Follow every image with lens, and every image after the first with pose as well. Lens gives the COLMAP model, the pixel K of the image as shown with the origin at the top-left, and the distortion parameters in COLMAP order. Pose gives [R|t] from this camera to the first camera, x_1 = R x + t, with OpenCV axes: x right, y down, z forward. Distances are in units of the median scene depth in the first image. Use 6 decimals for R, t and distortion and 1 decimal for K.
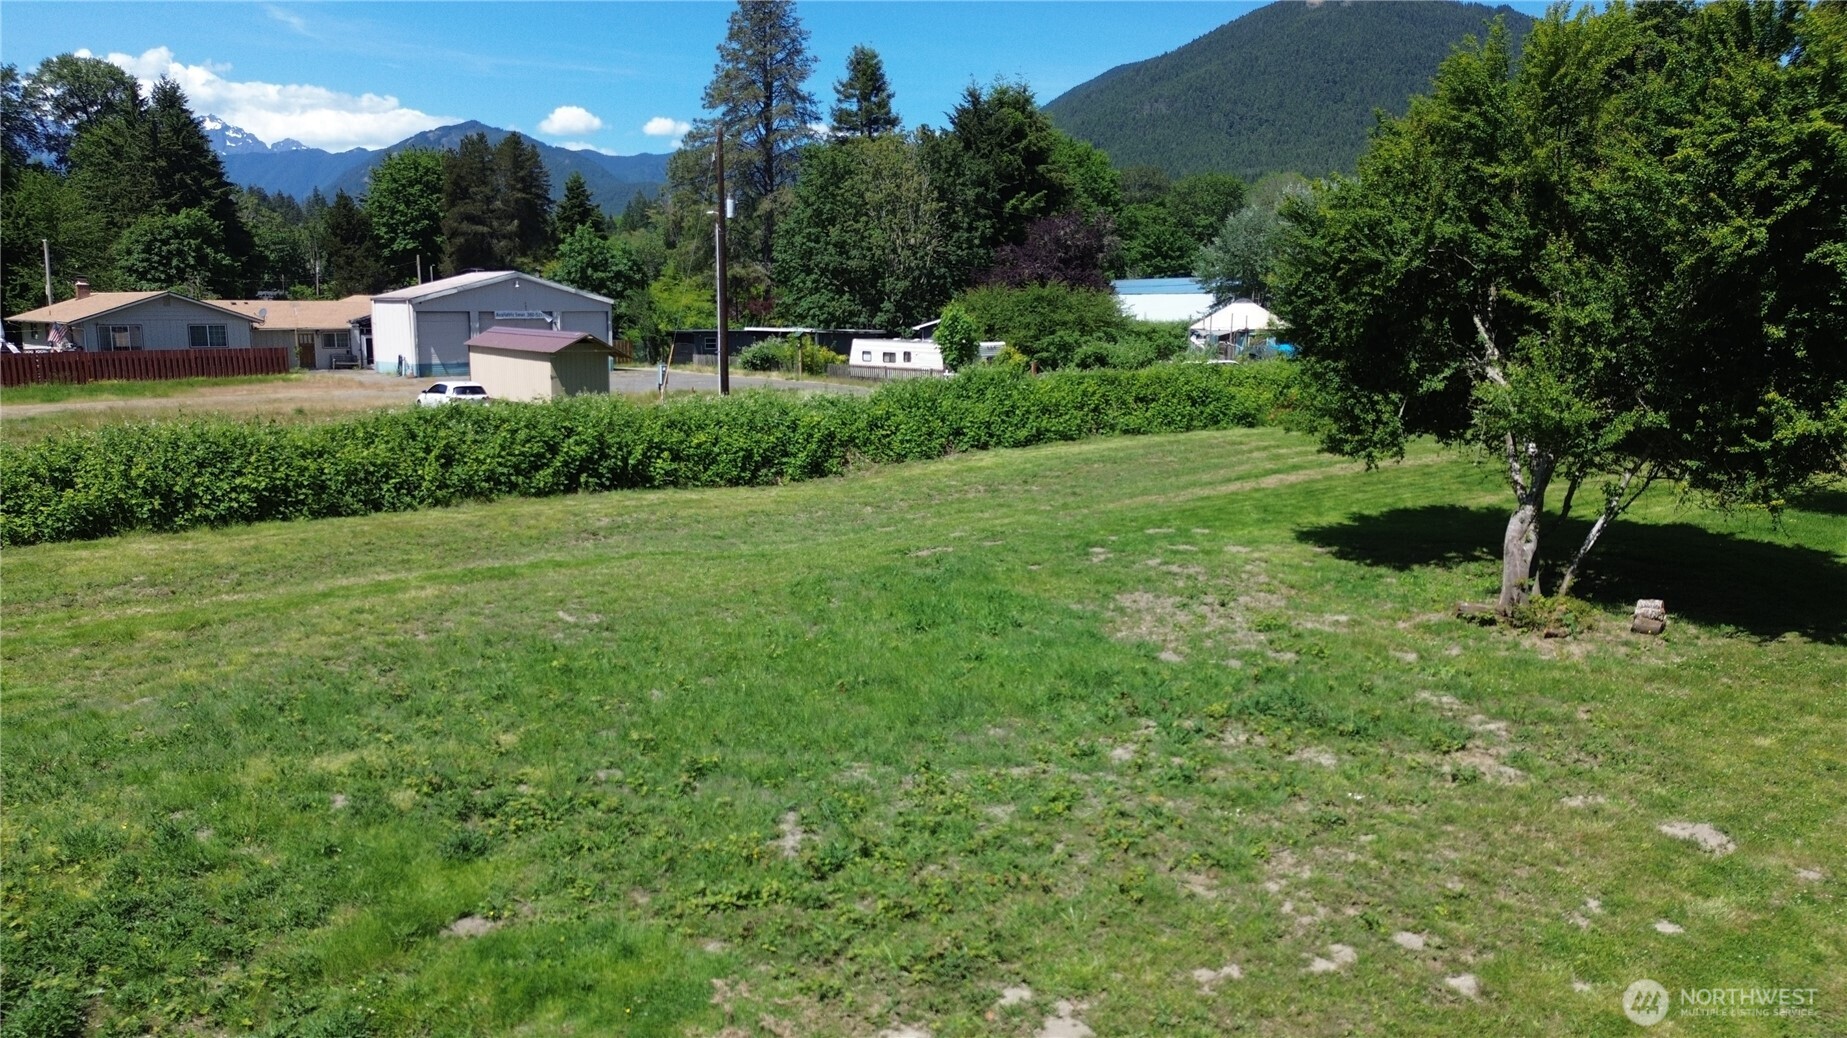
lens RADIAL K [[1248.2, 0, 920.6], [0, 1248.2, 523.4], [0, 0, 1]] dist [-0.012215, -0.007287]
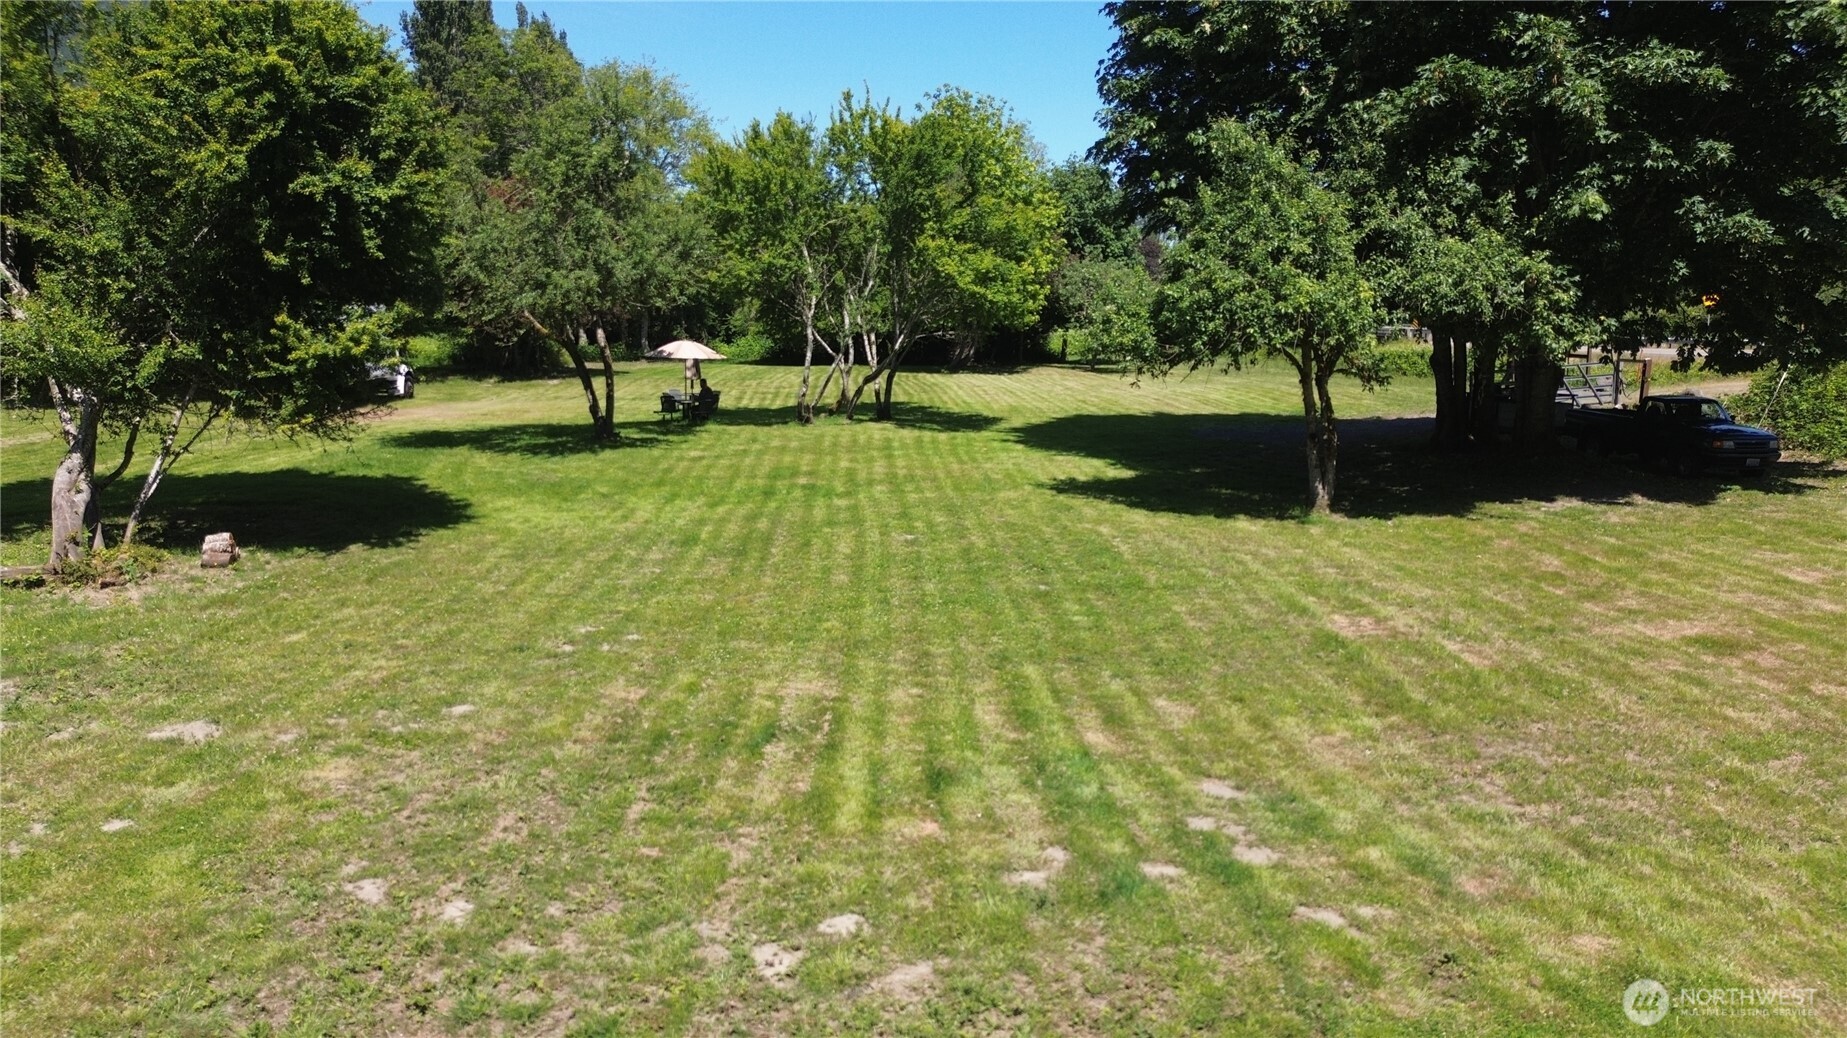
lens RADIAL K [[1248.2, 0, 923.0], [0, 1248.2, 515.2], [0, 0, 1]] dist [-0.012215, -0.007287]
pose [[0.590195, -0.126949, 0.797216, 0.136105], [0.132904, 0.989362, 0.059156, 0.065914], [-0.796245, 0.071040, 0.600788, -0.049584]]
